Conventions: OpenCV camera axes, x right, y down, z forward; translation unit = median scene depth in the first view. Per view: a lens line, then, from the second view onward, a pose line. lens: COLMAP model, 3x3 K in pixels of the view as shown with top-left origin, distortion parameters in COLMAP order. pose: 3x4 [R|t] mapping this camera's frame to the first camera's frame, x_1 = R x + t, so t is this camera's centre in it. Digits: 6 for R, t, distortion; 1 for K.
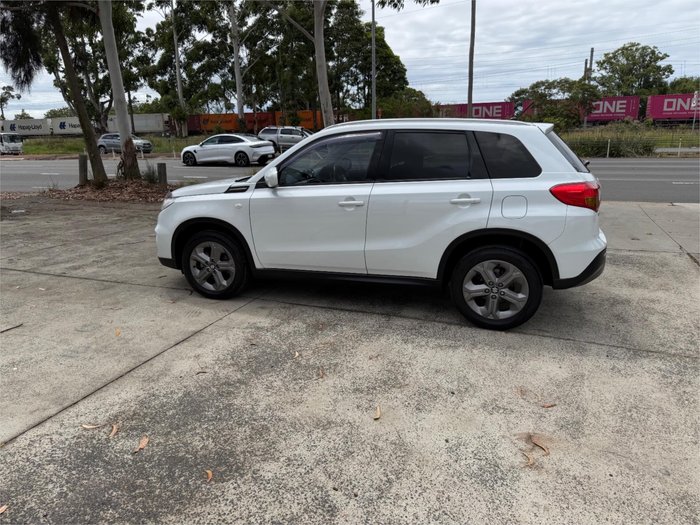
lens RADIAL K [[498.8, 0, 344.4], [0, 498.8, 258.8], [0, 0, 1]] dist [0.022473, -0.035035]
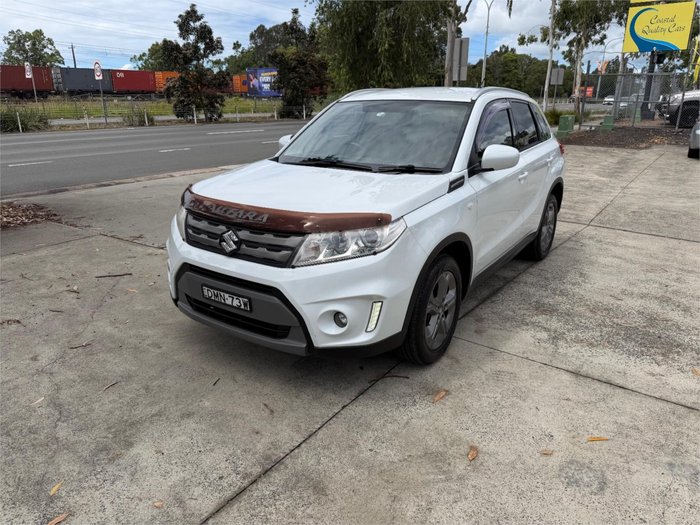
lens RADIAL K [[498.8, 0, 344.7], [0, 498.8, 256.5], [0, 0, 1]] dist [0.022473, -0.035035]
pose [[0.268547, -0.271226, 0.924294, -0.983111], [0.227346, 0.950279, 0.212798, -0.242493], [-0.936054, 0.152988, 0.316857, 1.020876]]
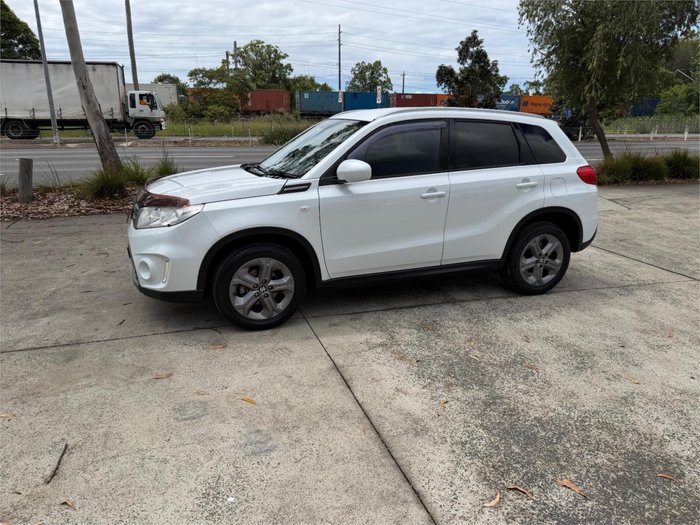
lens RADIAL K [[498.8, 0, 344.7], [0, 498.8, 264.1], [0, 0, 1]] dist [0.022473, -0.035035]
pose [[0.768841, -0.153513, 0.620739, -0.727091], [0.132069, 0.987946, 0.080746, -0.078381], [-0.625652, 0.019900, 0.779848, 0.352060]]
